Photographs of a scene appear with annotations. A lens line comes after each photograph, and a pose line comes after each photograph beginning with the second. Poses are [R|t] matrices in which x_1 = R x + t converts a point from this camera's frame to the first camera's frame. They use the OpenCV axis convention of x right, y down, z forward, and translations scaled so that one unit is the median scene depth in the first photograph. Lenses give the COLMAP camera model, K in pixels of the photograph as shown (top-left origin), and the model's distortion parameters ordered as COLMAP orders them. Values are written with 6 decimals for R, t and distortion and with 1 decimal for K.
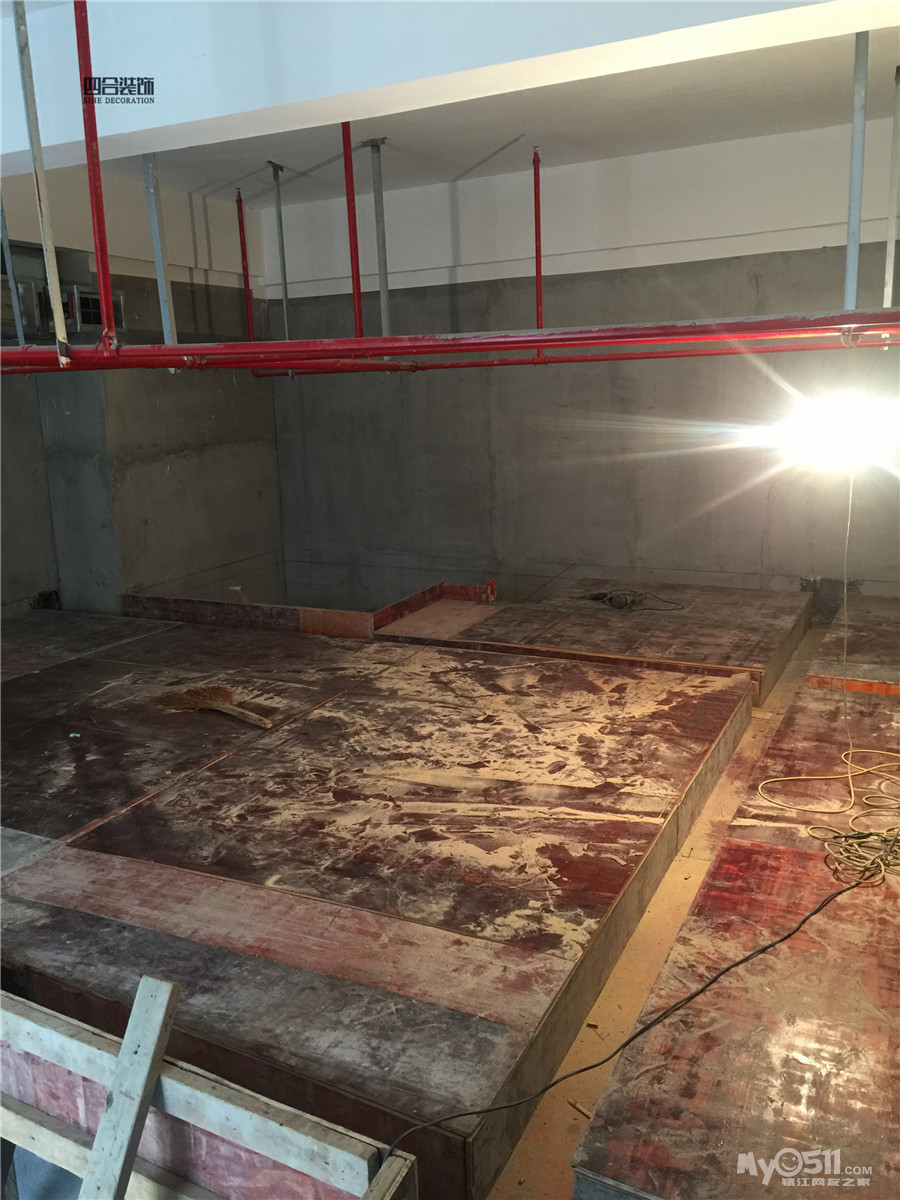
lens RADIAL K [[1023.0, 0, 453.9], [0, 1023.0, 610.7], [0, 0, 1]] dist [0.091647, -0.144980]
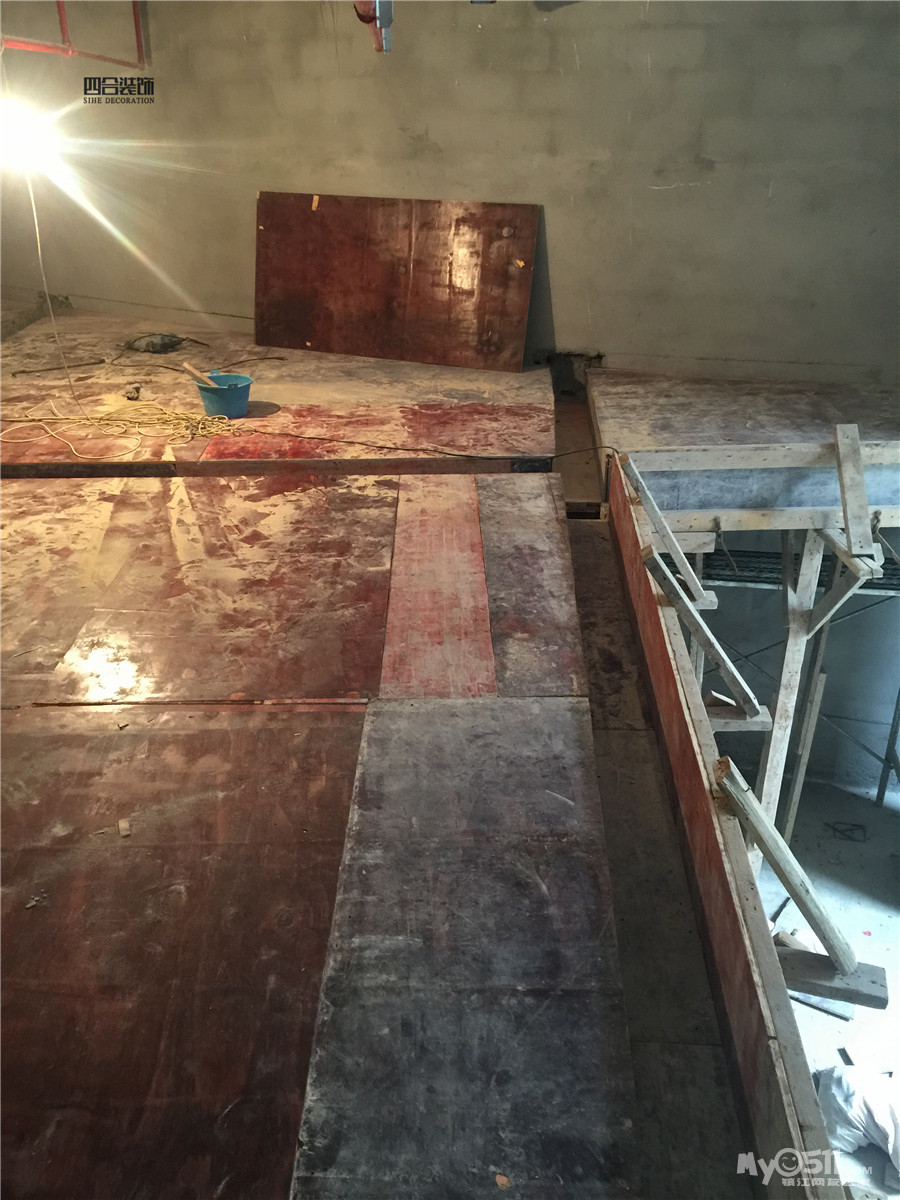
lens RADIAL K [[1023.0, 0, 453.9], [0, 1023.0, 610.7], [0, 0, 1]] dist [0.091647, -0.144980]
pose [[-0.441410, -0.374699, 0.815327, -0.866979], [0.221539, 0.835002, 0.503679, -0.179953], [-0.869527, 0.402956, -0.285568, 0.978226]]
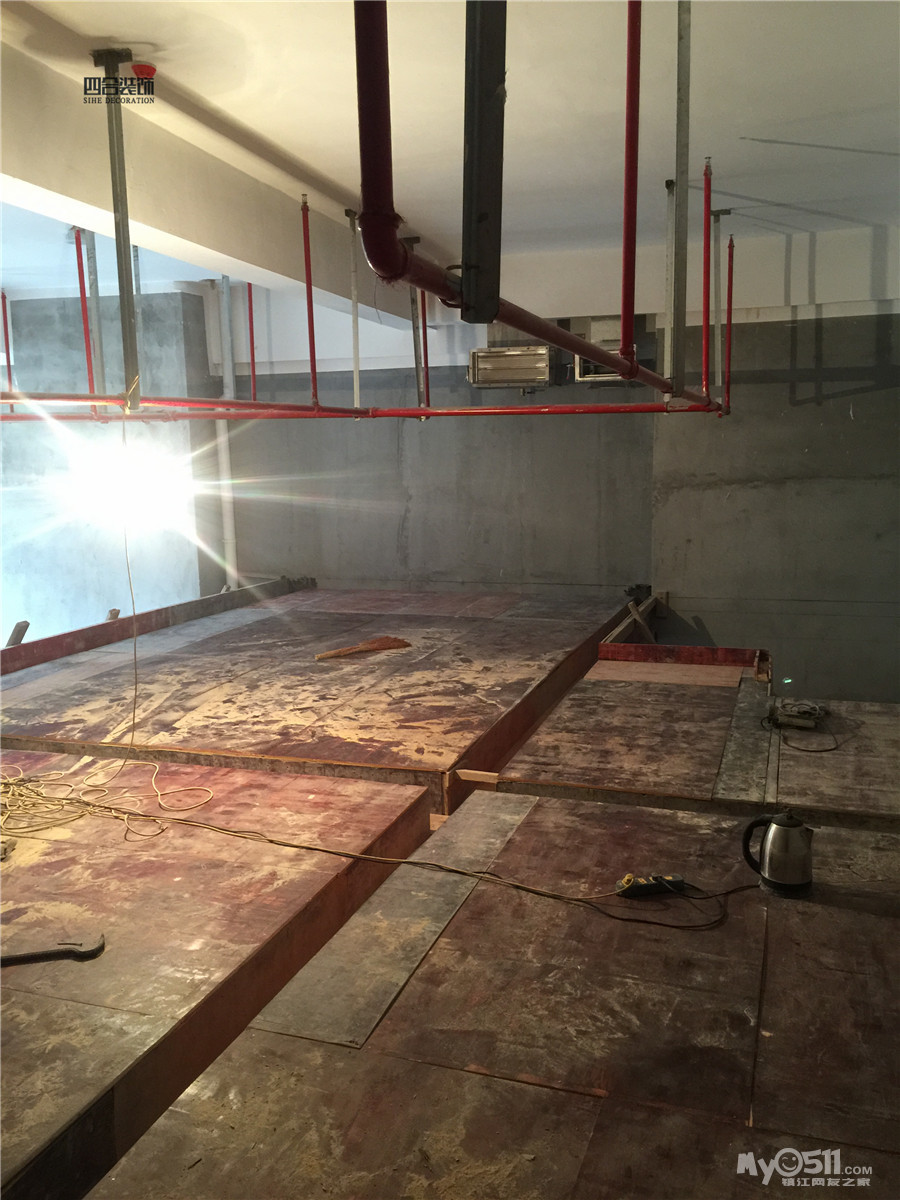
lens RADIAL K [[1023.0, 0, 453.9], [0, 1023.0, 610.7], [0, 0, 1]] dist [0.091647, -0.144980]
pose [[0.124578, 0.194667, -0.972926, 1.407218], [-0.201954, 0.965013, 0.167224, -0.267953], [0.971440, 0.175654, 0.159533, 1.050399]]
